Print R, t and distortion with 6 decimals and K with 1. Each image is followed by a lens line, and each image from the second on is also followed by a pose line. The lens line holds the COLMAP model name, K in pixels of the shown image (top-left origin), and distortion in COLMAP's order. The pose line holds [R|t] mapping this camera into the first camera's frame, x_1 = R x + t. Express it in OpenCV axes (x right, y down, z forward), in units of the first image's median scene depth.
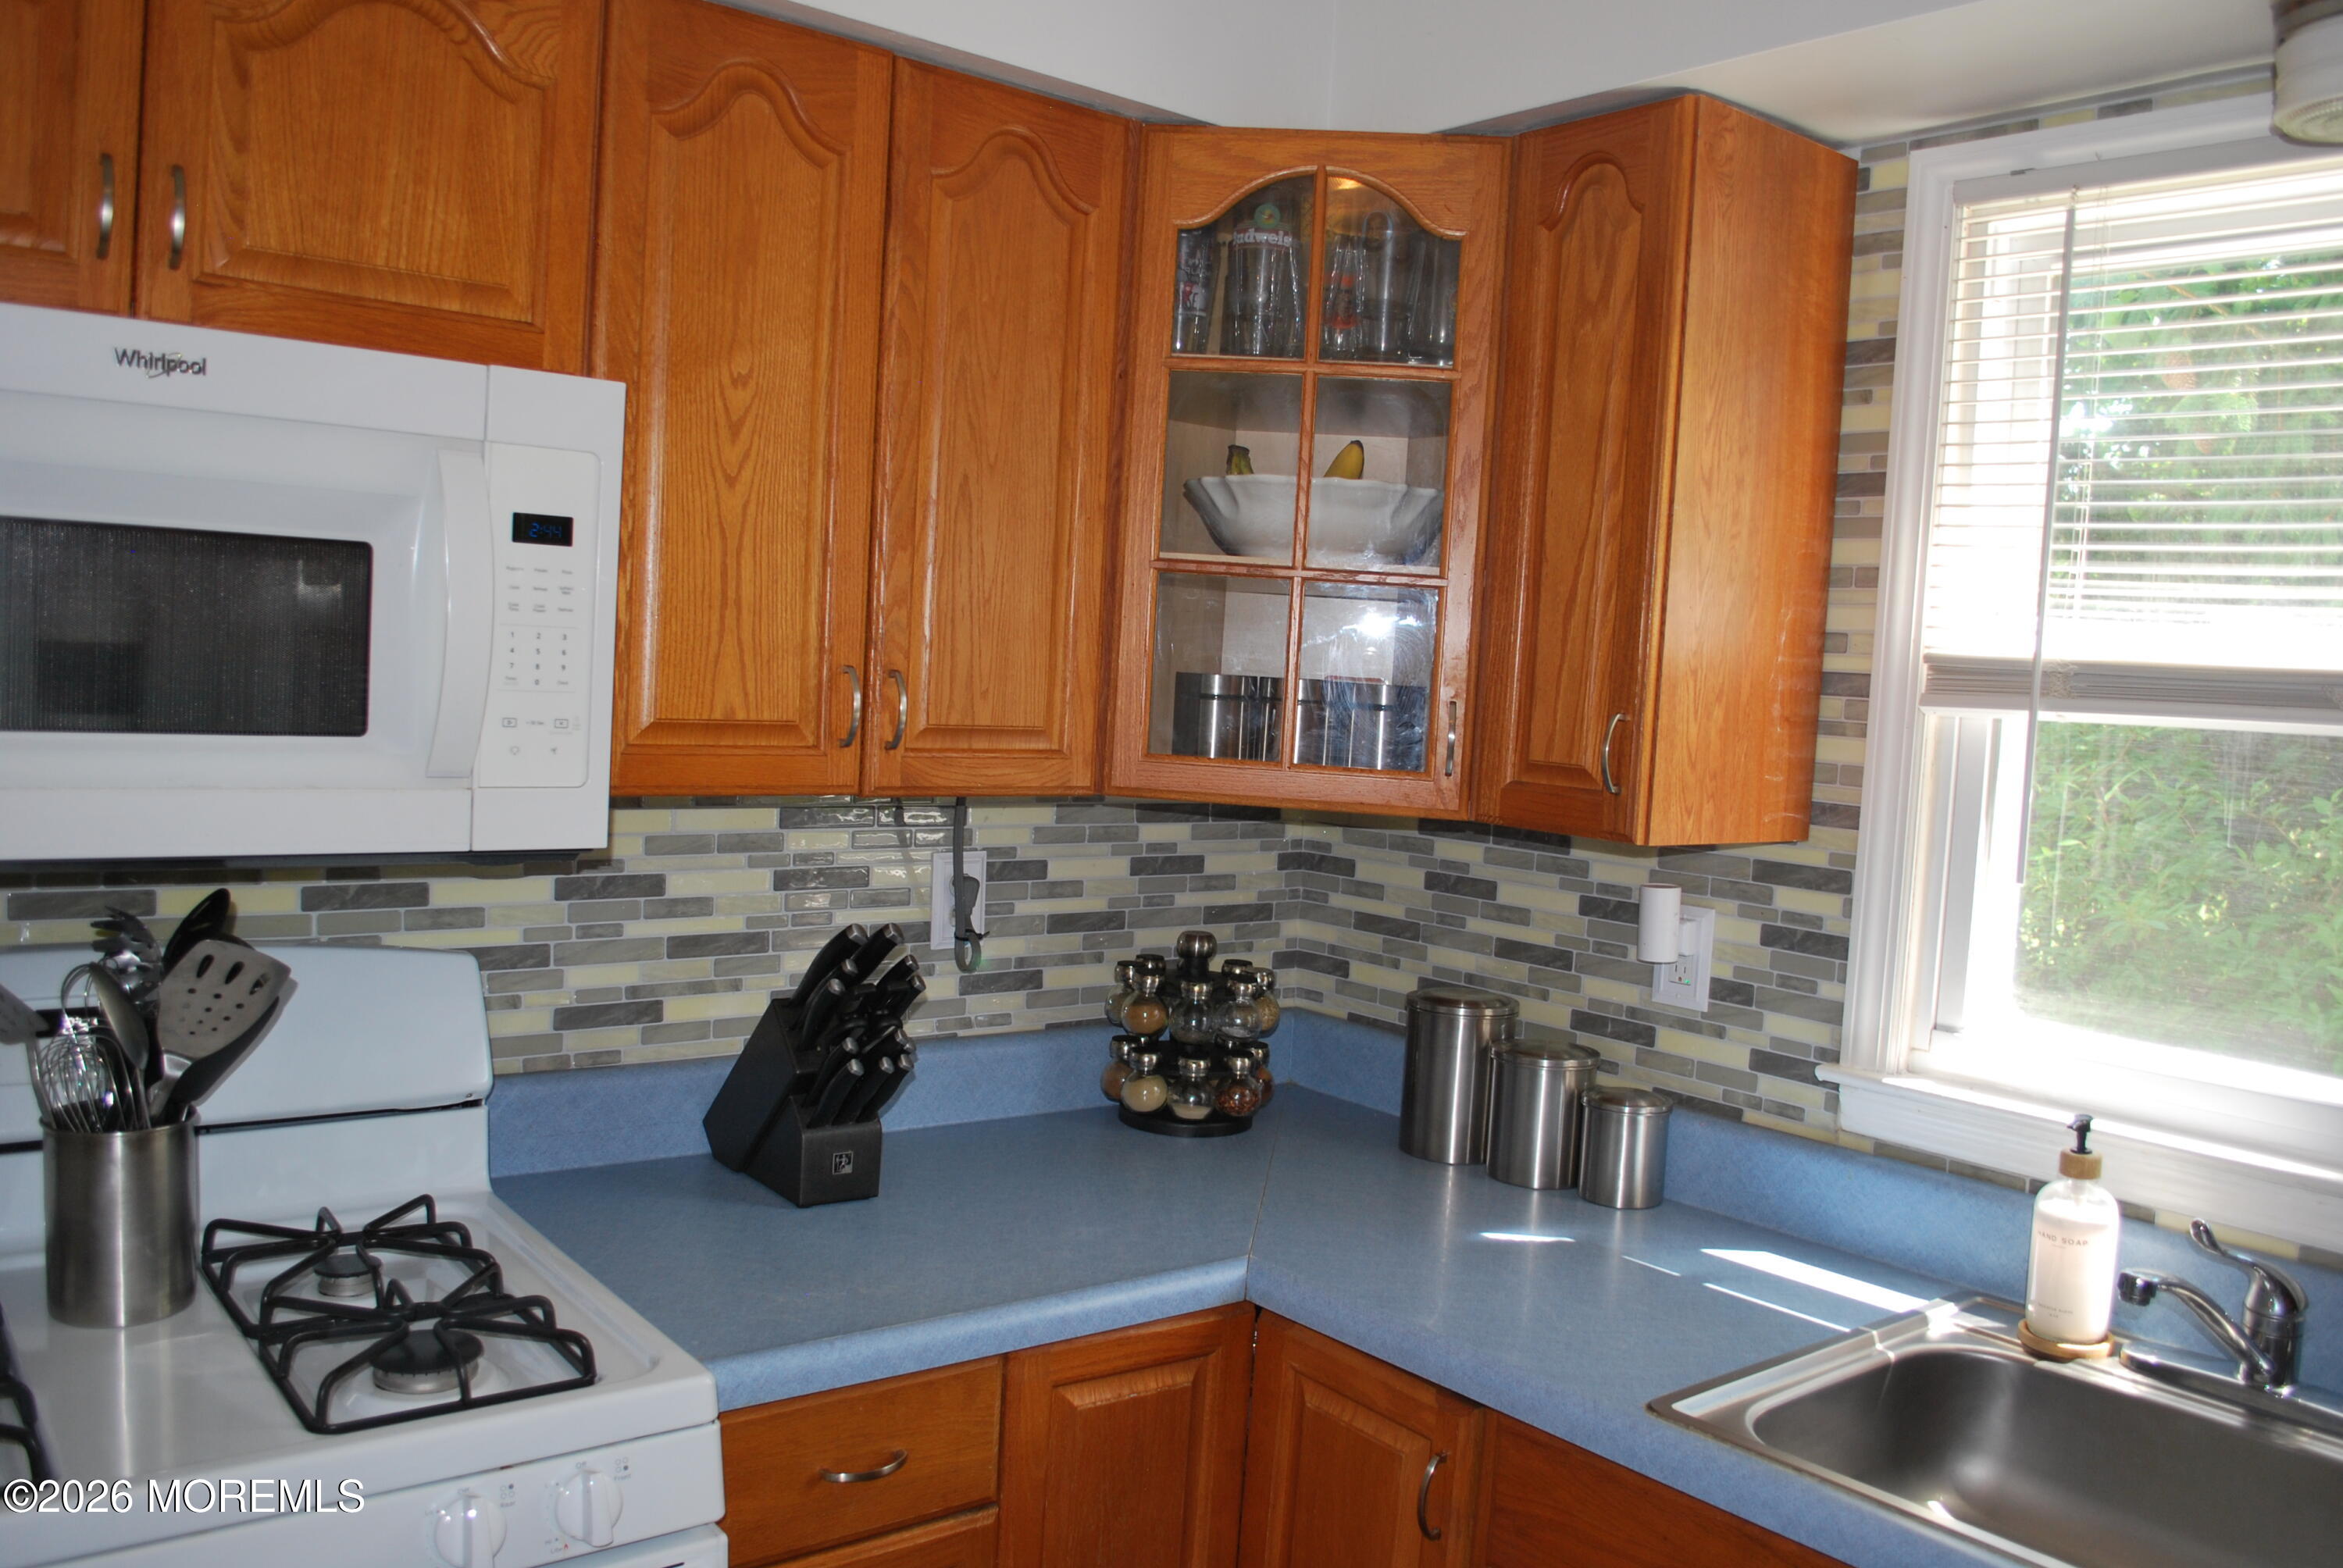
lens RADIAL K [[1850.4, 0, 1170.3], [0, 1850.4, 786.2], [0, 0, 1]] dist [-0.088223, 0.015949]
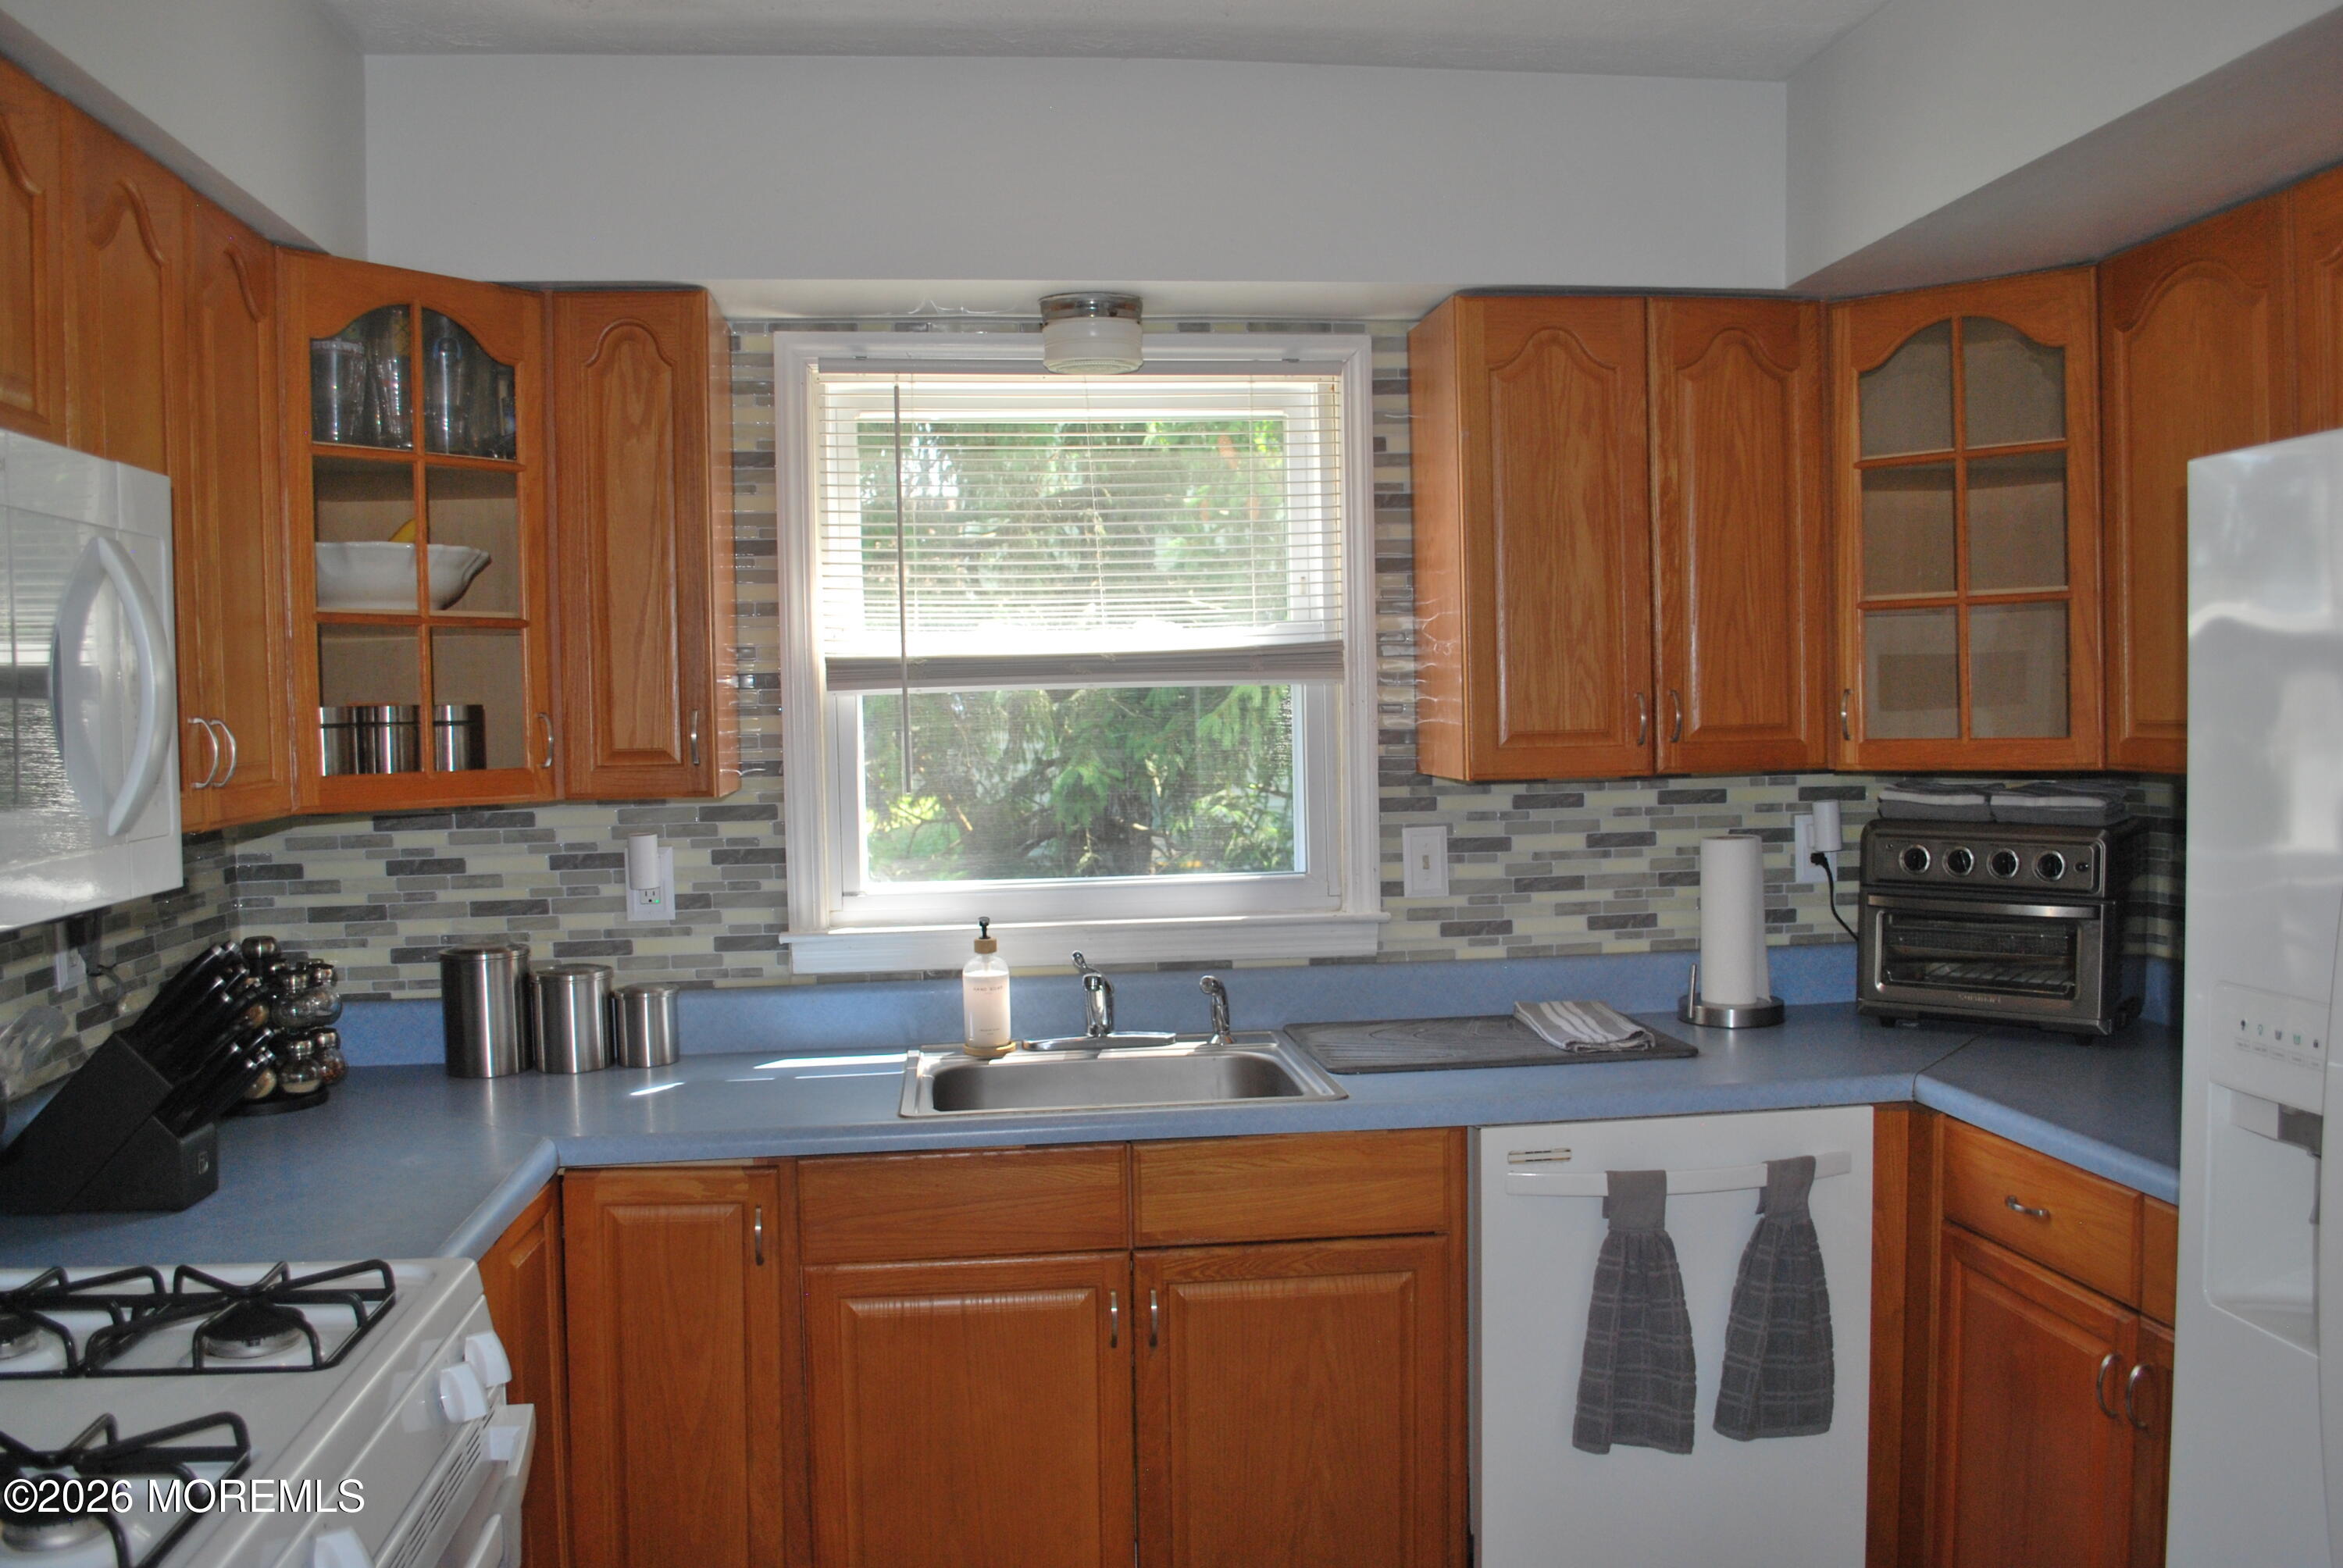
lens RADIAL K [[1850.4, 0, 1171.9], [0, 1850.4, 775.1], [0, 0, 1]] dist [-0.088223, 0.015949]
pose [[0.521274, -0.103471, 0.847094, -0.742705], [0.104506, 0.992891, 0.056970, -0.029652], [-0.846967, 0.058829, 0.528381, -0.082623]]
